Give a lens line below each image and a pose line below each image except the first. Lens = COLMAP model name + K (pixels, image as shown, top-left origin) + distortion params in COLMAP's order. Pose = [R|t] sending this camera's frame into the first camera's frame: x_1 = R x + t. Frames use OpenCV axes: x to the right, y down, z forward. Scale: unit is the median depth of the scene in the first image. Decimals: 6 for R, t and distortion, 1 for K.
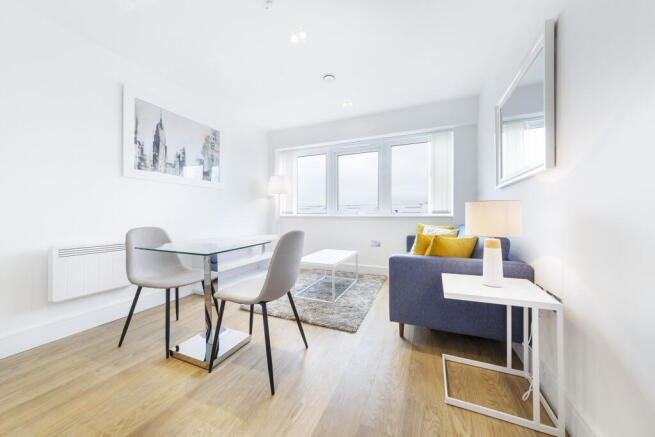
lens RADIAL K [[228.9, 0, 328.5], [0, 228.9, 214.4], [0, 0, 1]] dist [-0.001161, -0.000094]
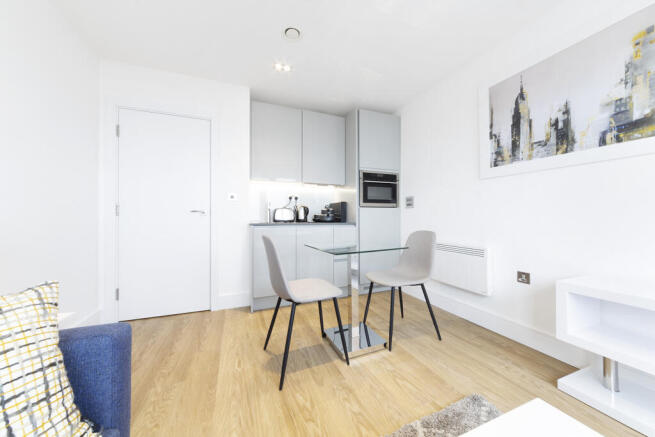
lens RADIAL K [[228.9, 0, 327.6], [0, 228.9, 215.9], [0, 0, 1]] dist [-0.001161, -0.000094]
pose [[0.236566, -0.019374, -0.971422, -0.161891], [0.017034, 0.999730, -0.015791, -0.002591], [0.971466, -0.012812, 0.236832, 0.199693]]
